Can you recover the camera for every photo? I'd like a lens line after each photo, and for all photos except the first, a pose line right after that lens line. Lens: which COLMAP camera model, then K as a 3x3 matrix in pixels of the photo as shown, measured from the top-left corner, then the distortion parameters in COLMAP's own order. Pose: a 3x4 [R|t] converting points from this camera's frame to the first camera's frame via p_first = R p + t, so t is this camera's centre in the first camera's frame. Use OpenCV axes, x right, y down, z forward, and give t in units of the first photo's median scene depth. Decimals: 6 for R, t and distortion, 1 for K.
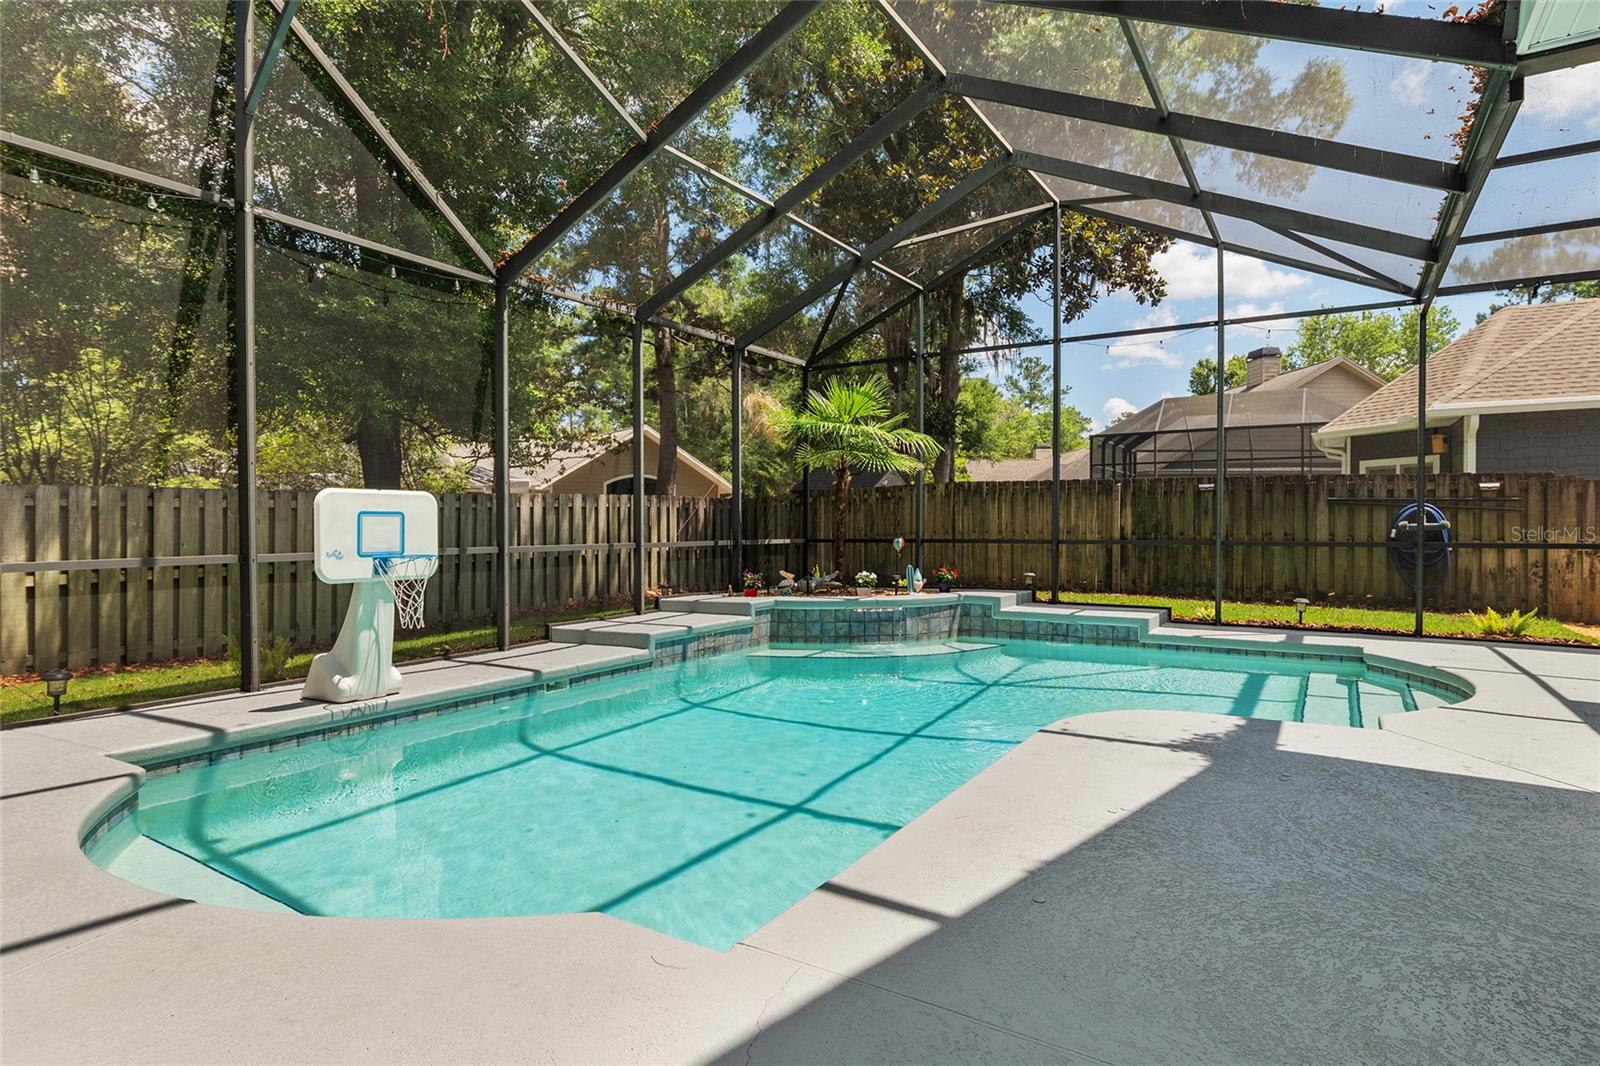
lens RADIAL K [[867.5, 0, 796.4], [0, 867.5, 532.8], [0, 0, 1]] dist [0.001308, -0.002293]
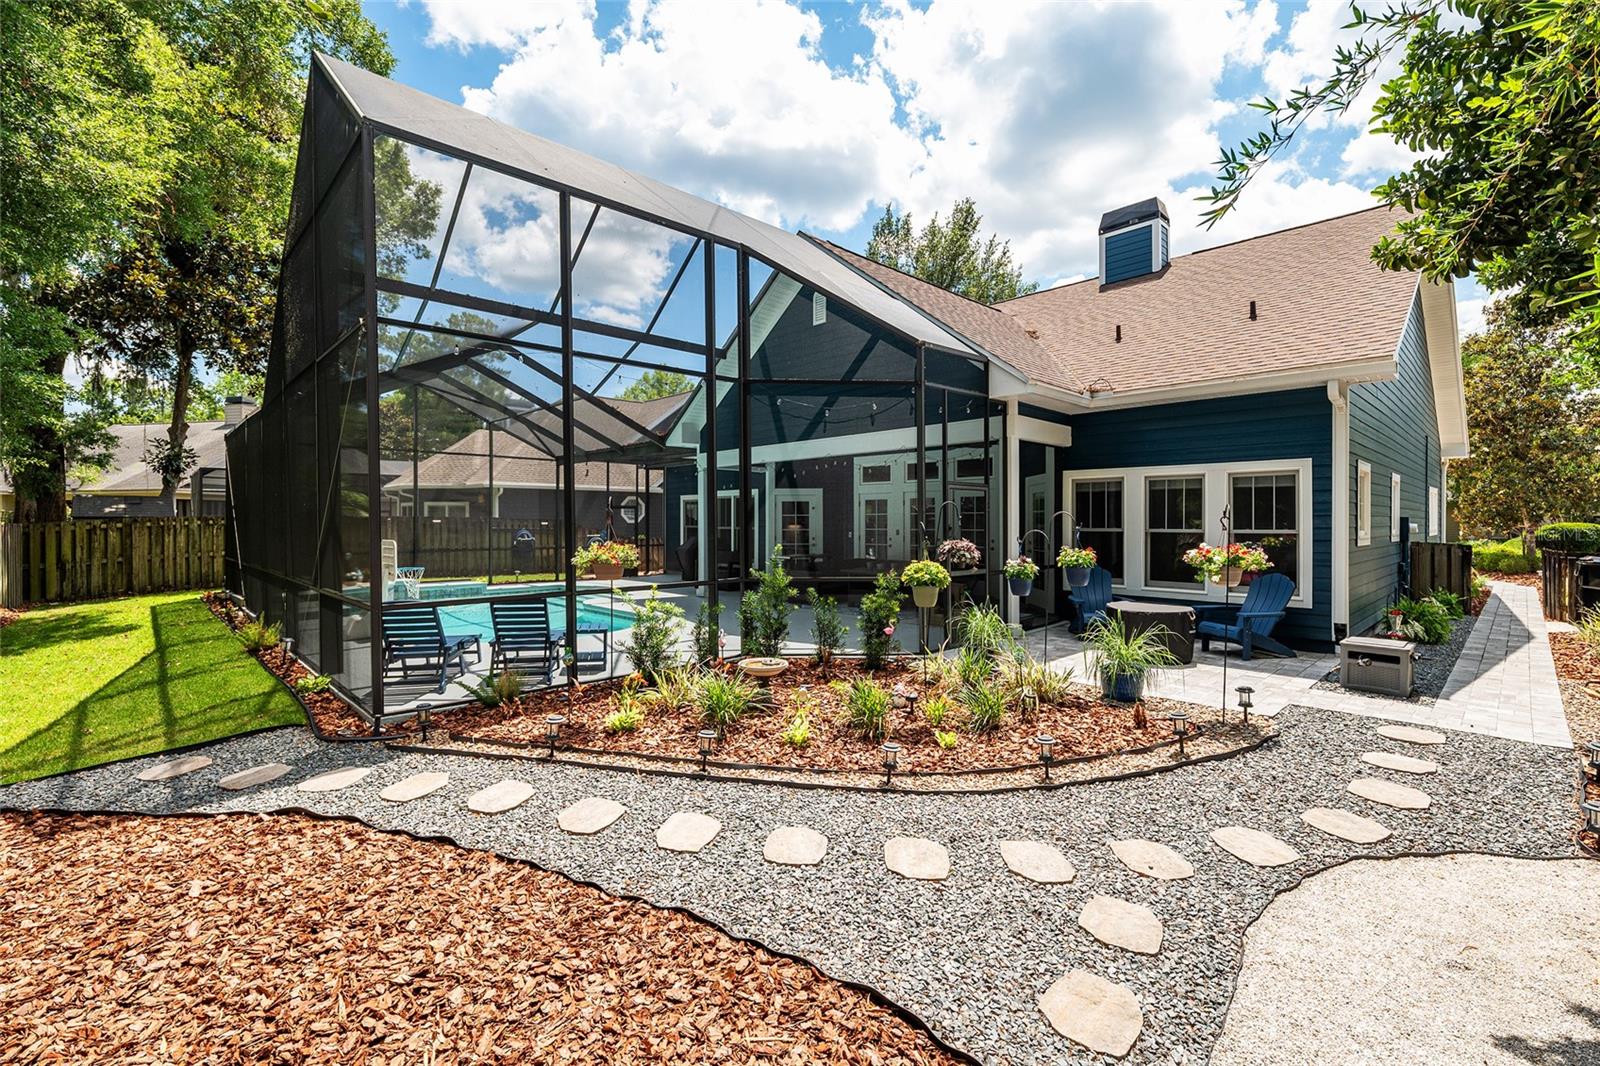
lens RADIAL K [[693.7, 0, 796.9], [0, 693.7, 524.5], [0, 0, 1]] dist [-0.004678, -0.000651]
pose [[0.248743, -0.000446, 0.968569, -1.143260], [0.011731, 0.999928, -0.002552, -0.042692], [-0.968498, 0.011997, 0.248731, -0.272543]]
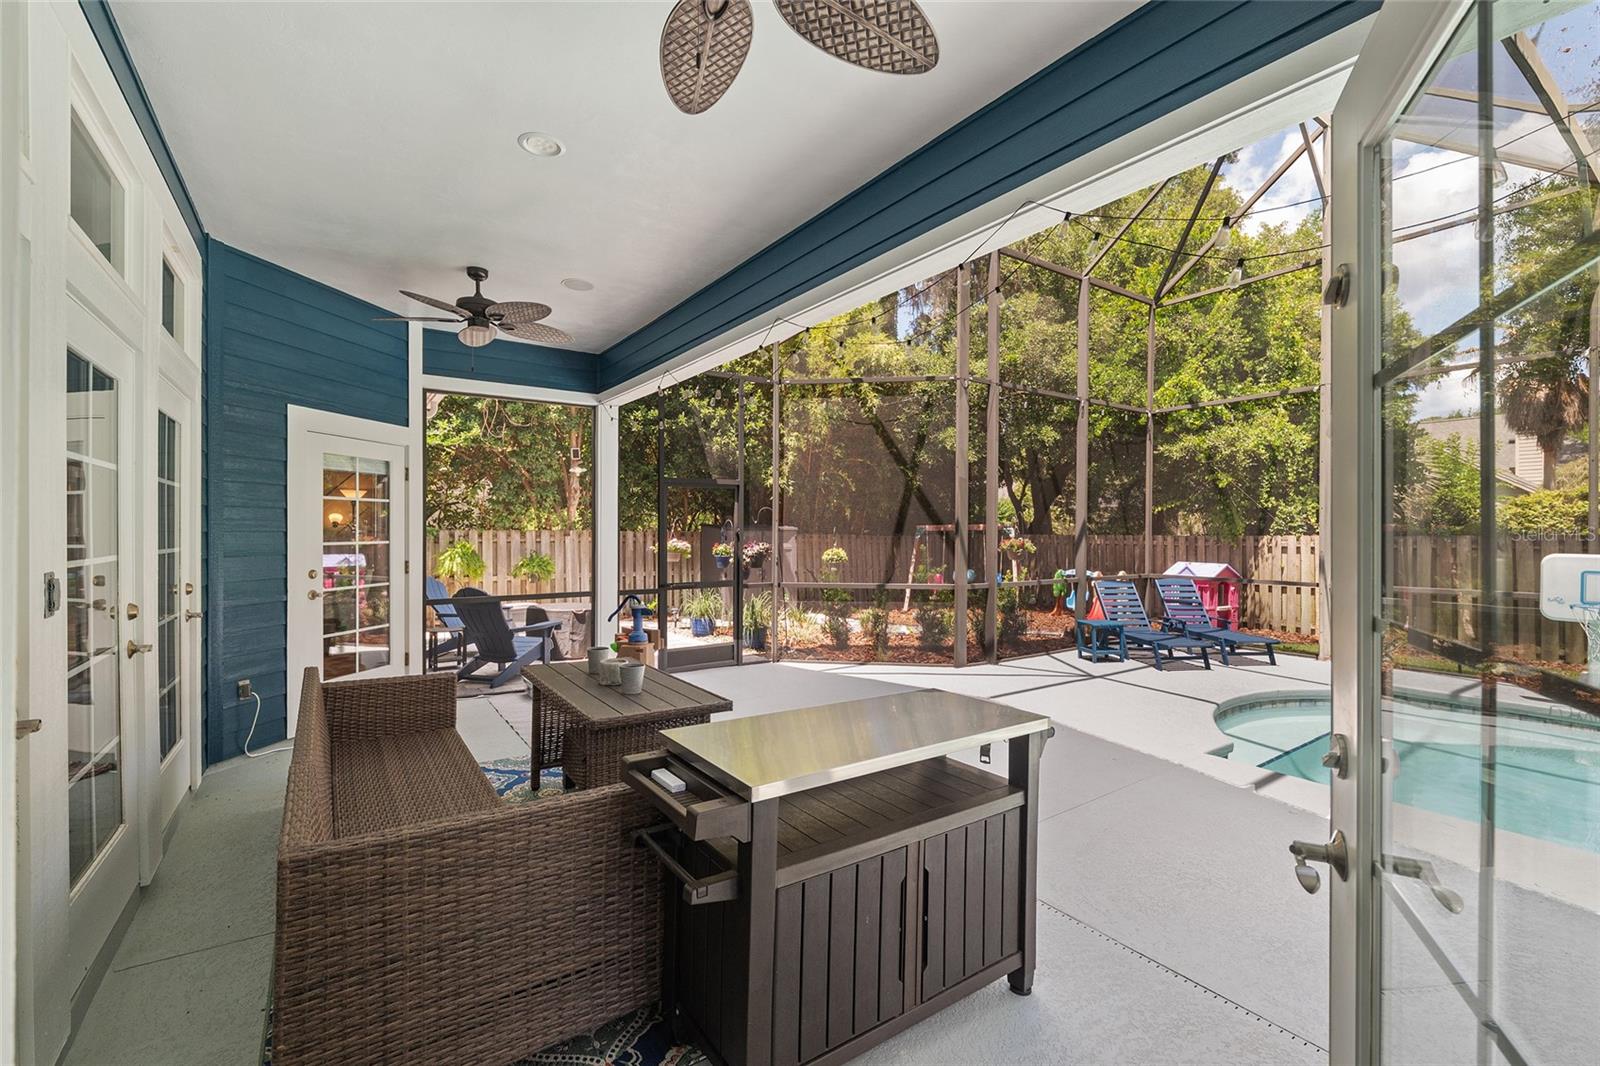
lens RADIAL K [[693.7, 0, 801.9], [0, 693.7, 532.2], [0, 0, 1]] dist [-0.004678, -0.000651]
pose [[-0.400865, 0.004943, -0.916124, 0.563847], [-0.010943, 0.999888, 0.010184, -0.047329], [0.916072, 0.014107, -0.400766, 0.174620]]
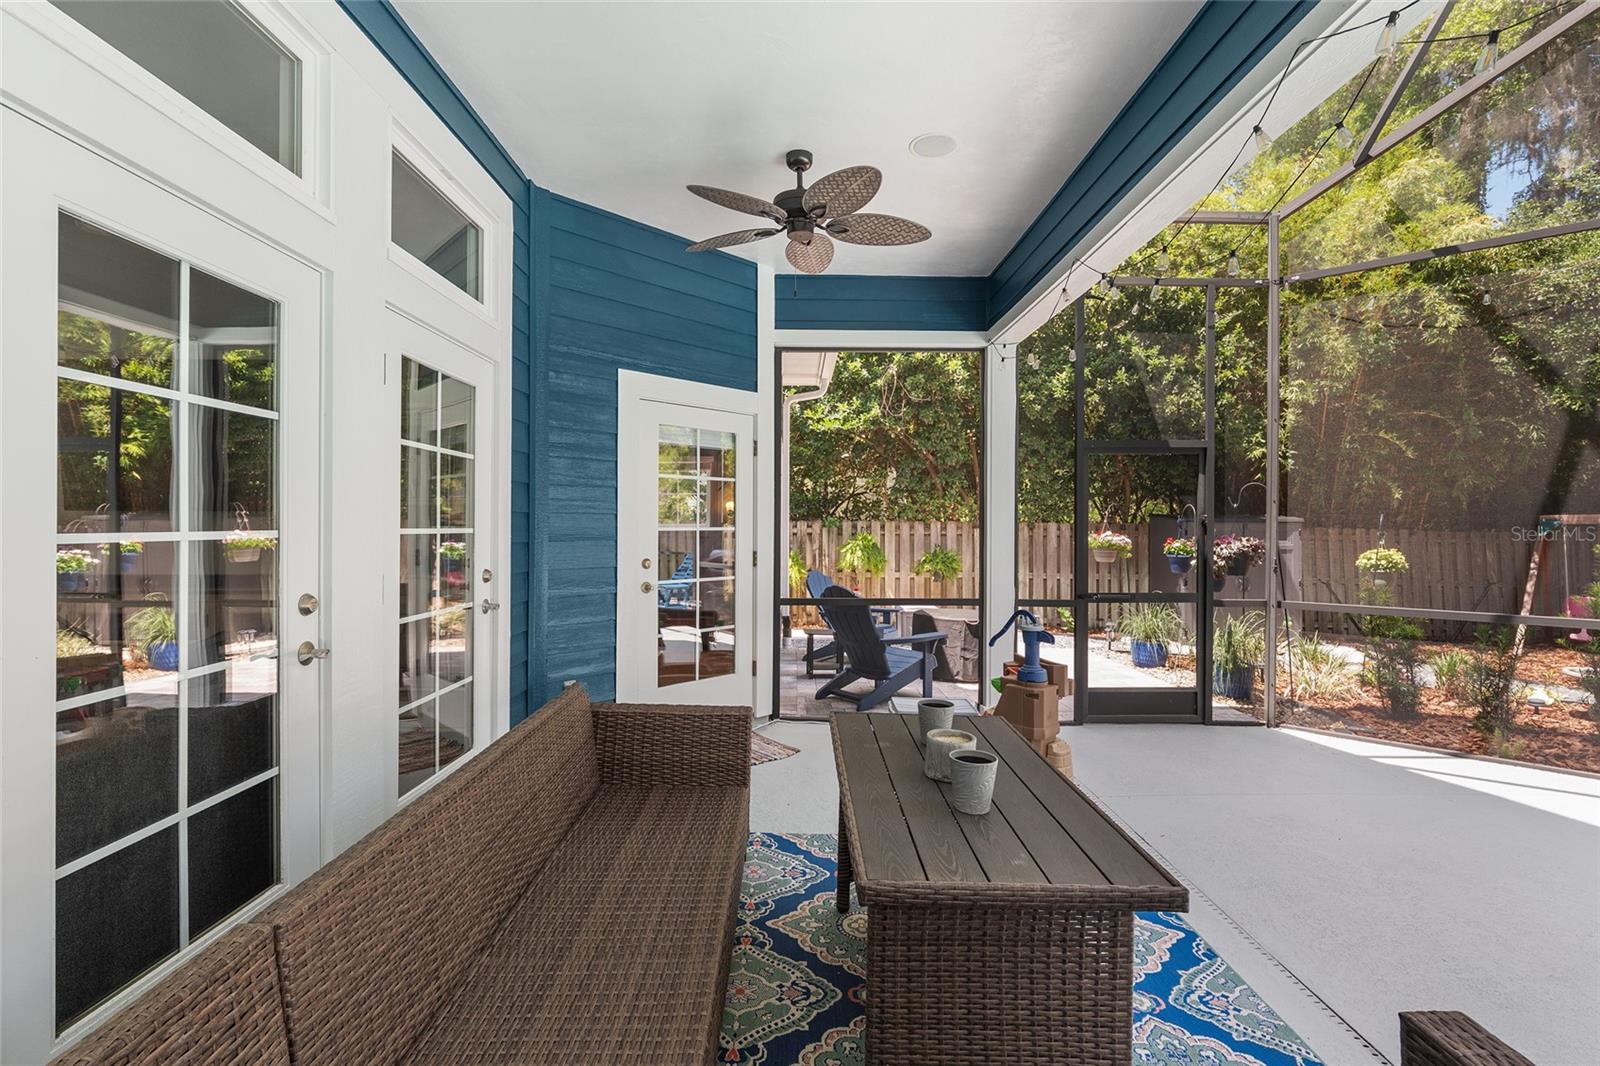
lens RADIAL K [[730.9, 0, 793.8], [0, 730.9, 522.4], [0, 0, 1]] dist [-0.005233, 0.000432]
pose [[-0.850821, -0.002505, -0.525449, 0.403641], [-0.007474, 0.999945, 0.007334, -0.037542], [0.525402, 0.010167, -0.850793, 0.086514]]
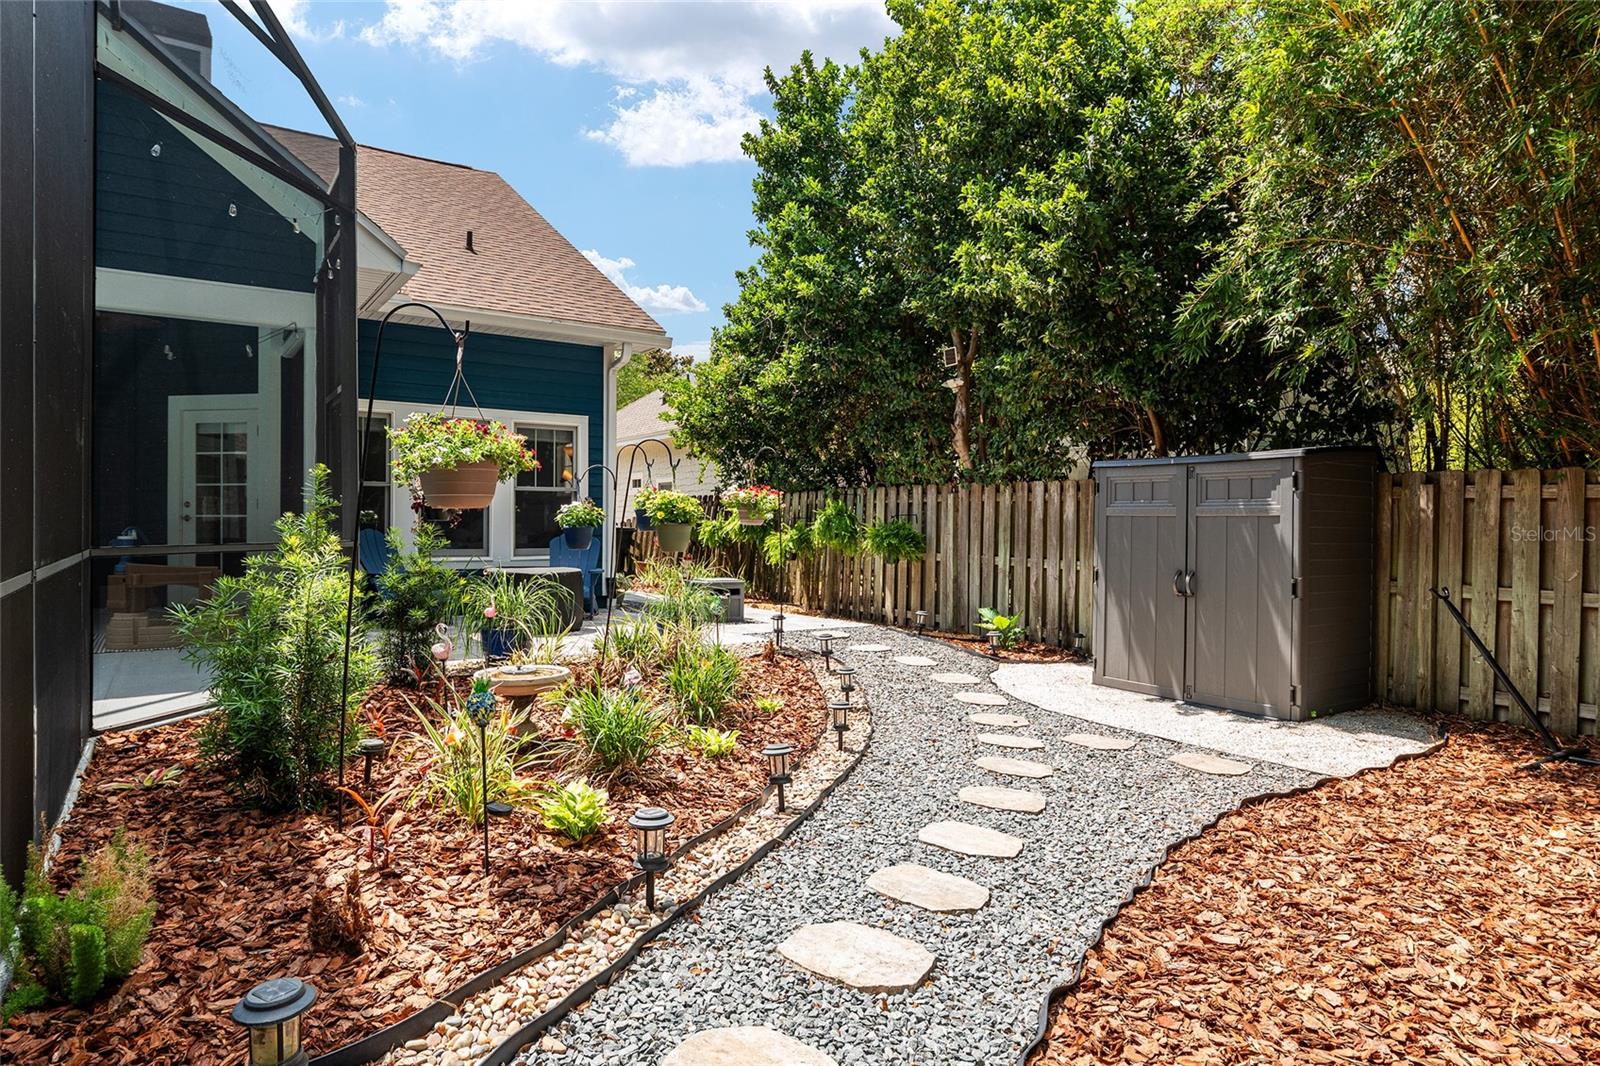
lens RADIAL K [[924.3, 0, 795.8], [0, 924.3, 527.0], [0, 0, 1]] dist [-0.004352, -0.000311]
pose [[-0.912106, -0.002487, 0.409947, -0.829444], [0.002472, 0.999930, 0.011565, 0.009037], [-0.409947, 0.011562, -0.912036, 0.304437]]
